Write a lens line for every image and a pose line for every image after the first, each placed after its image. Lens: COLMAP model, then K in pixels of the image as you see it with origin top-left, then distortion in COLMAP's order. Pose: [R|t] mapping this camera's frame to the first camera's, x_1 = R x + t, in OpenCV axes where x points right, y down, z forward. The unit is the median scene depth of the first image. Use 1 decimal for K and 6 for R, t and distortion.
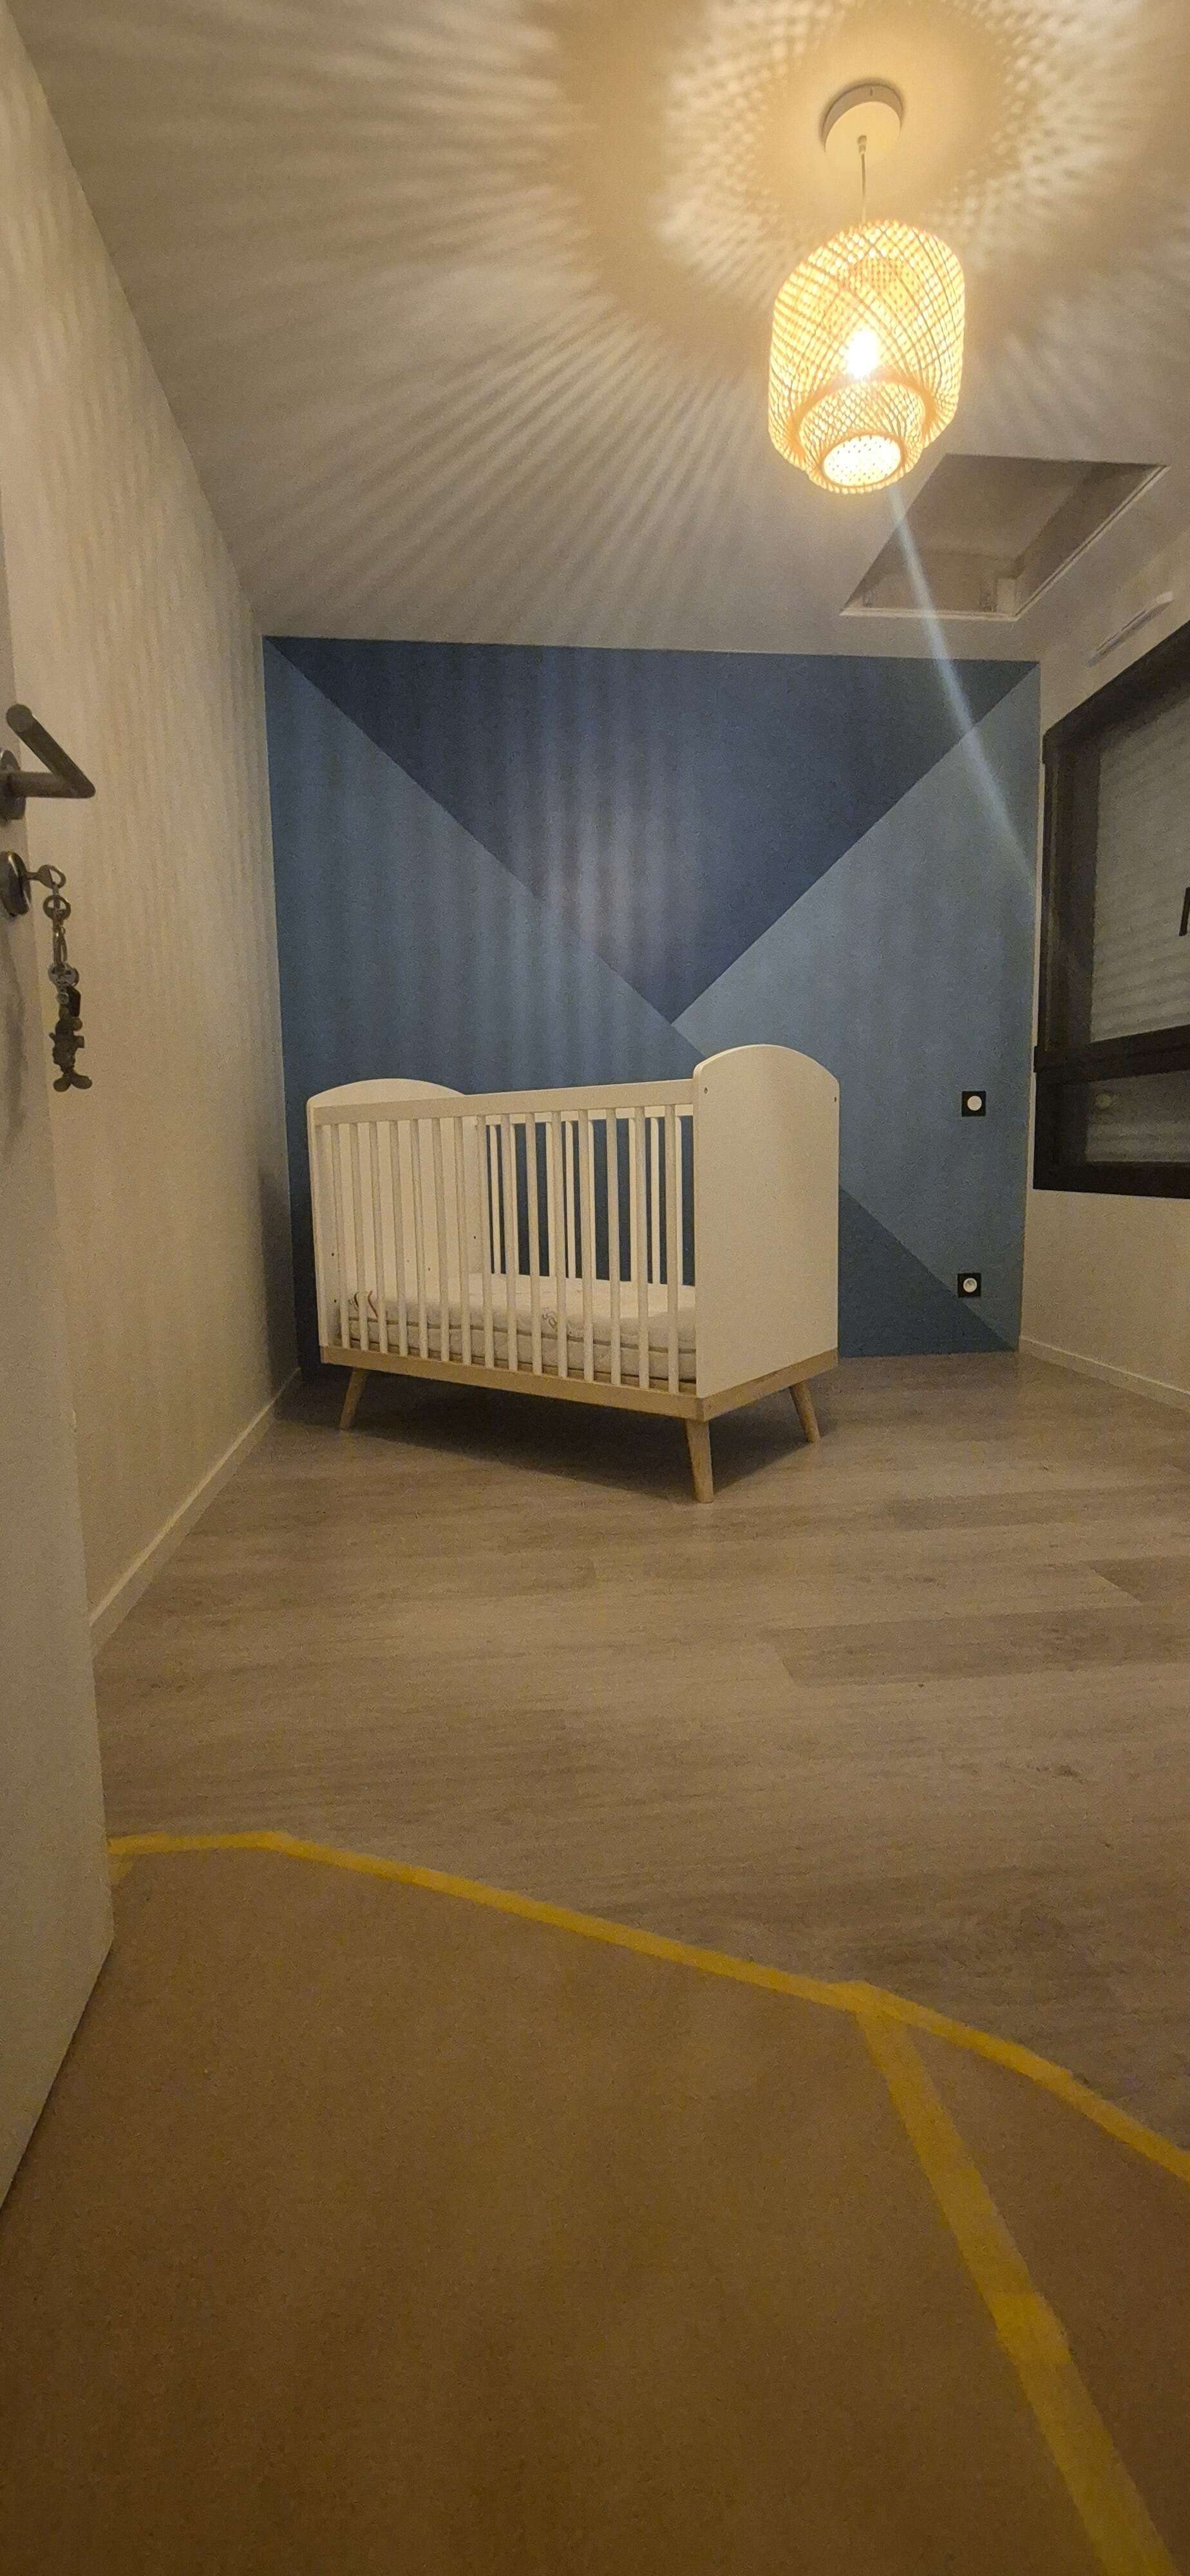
lens RADIAL K [[1079.8, 0, 594.4], [0, 1079.8, 1283.0], [0, 0, 1]] dist [-0.000523, 0.000008]
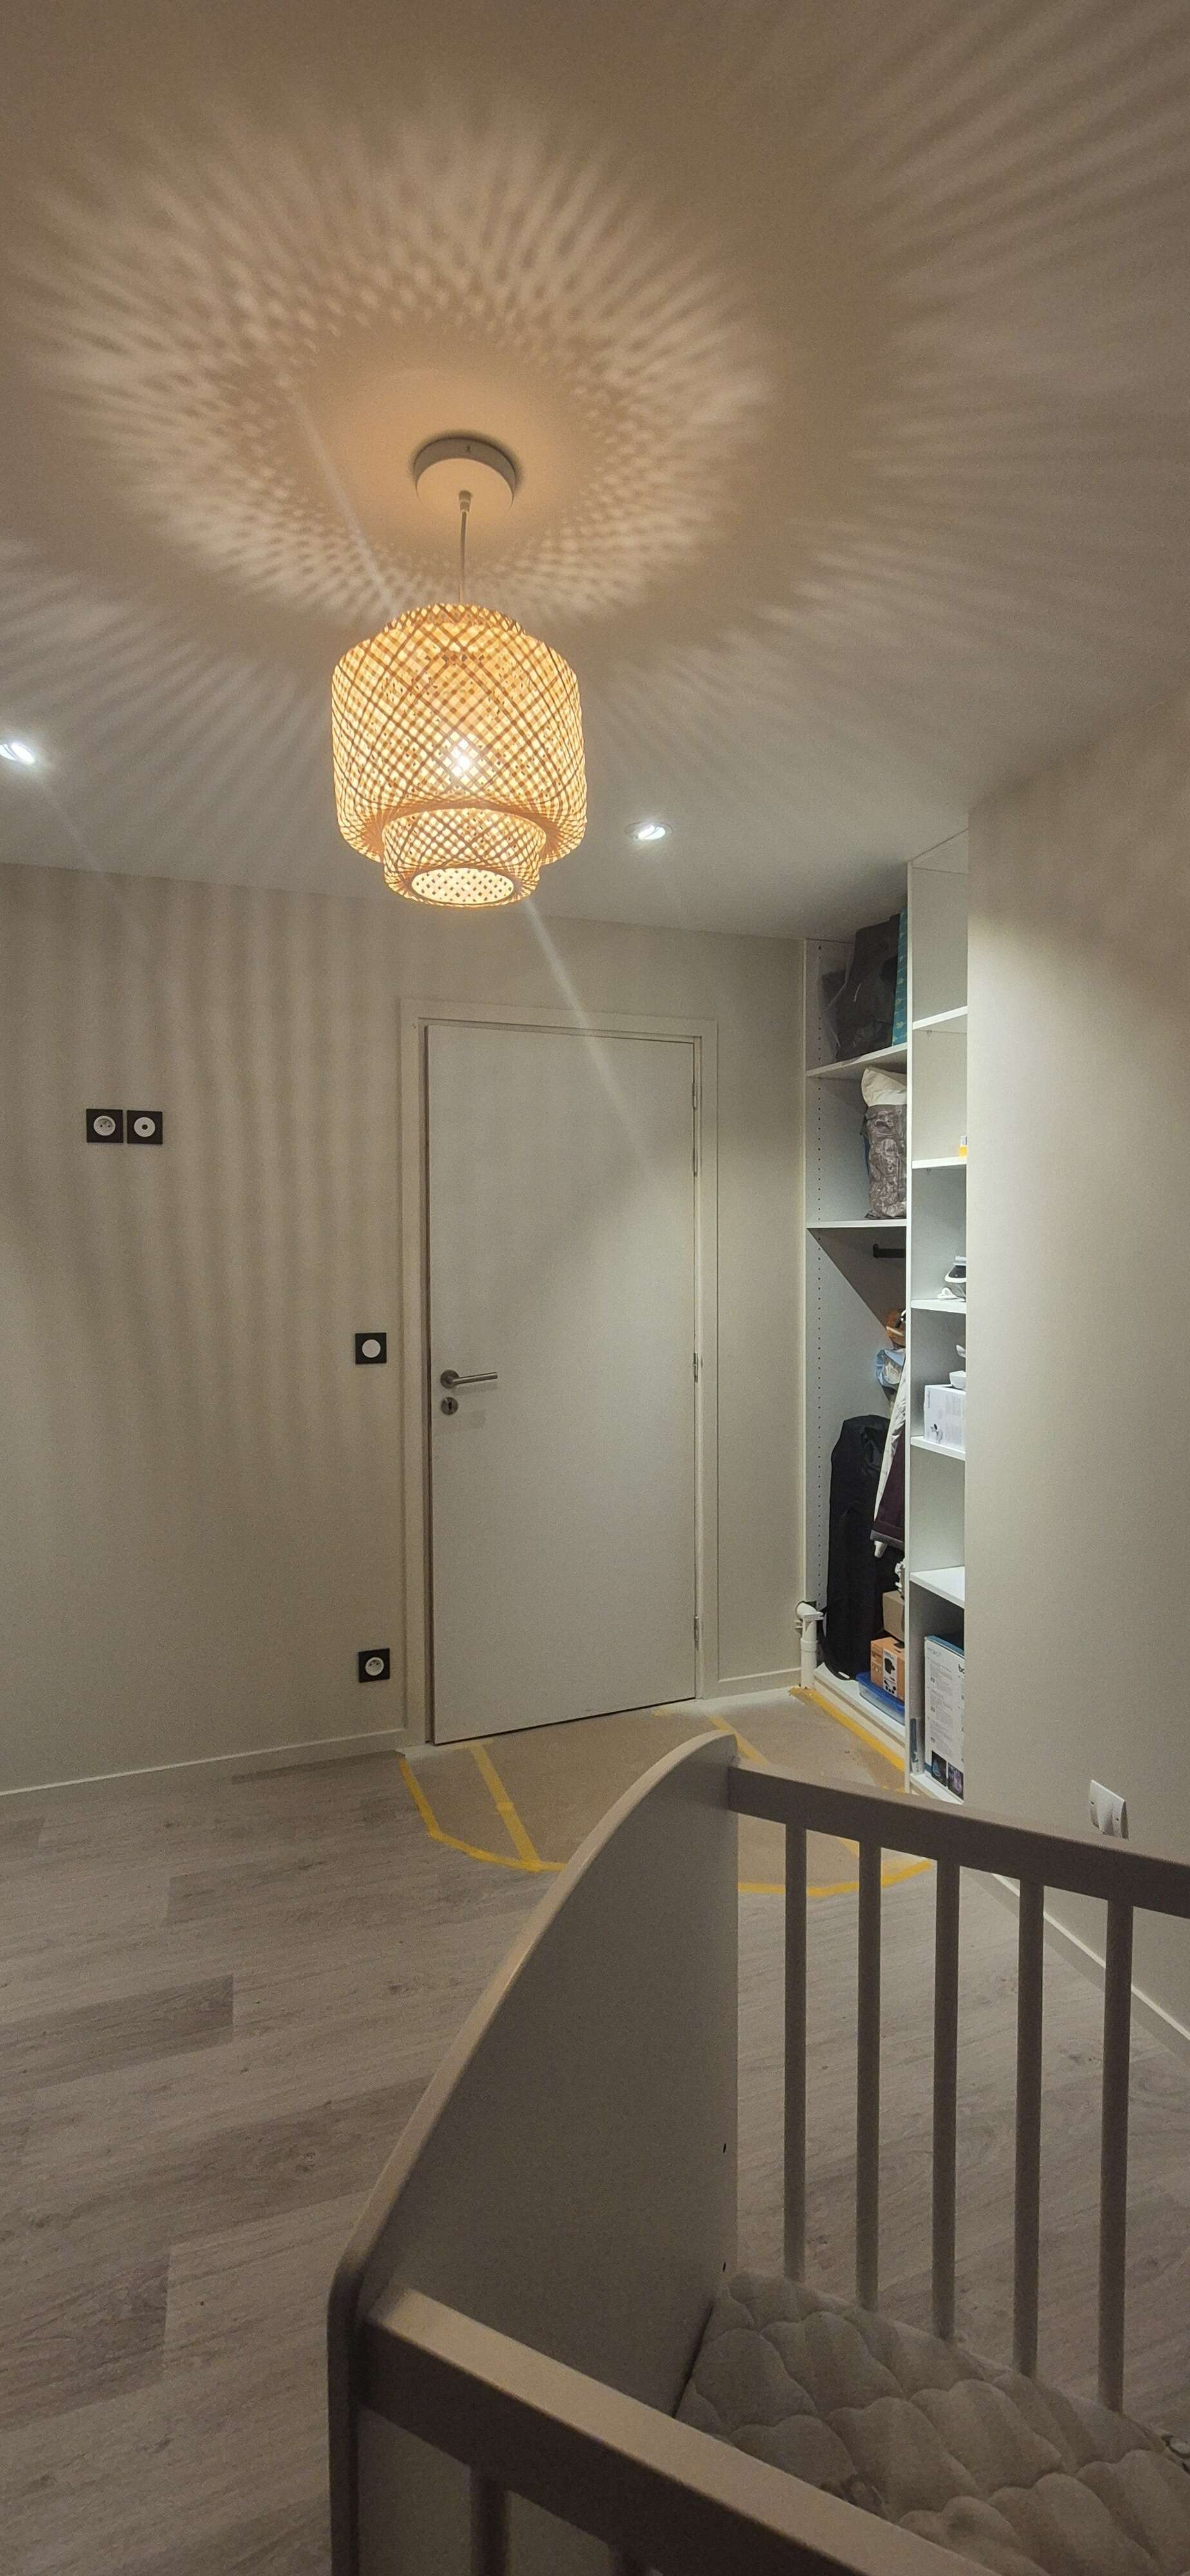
lens RADIAL K [[1079.8, 0, 597.2], [0, 1079.8, 1285.9], [0, 0, 1]] dist [-0.000523, 0.000008]
pose [[-0.977681, 0.026260, -0.208446, 0.308860], [-0.003003, 0.990310, 0.138842, -0.578675], [0.210072, 0.136370, -0.968129, 1.718468]]
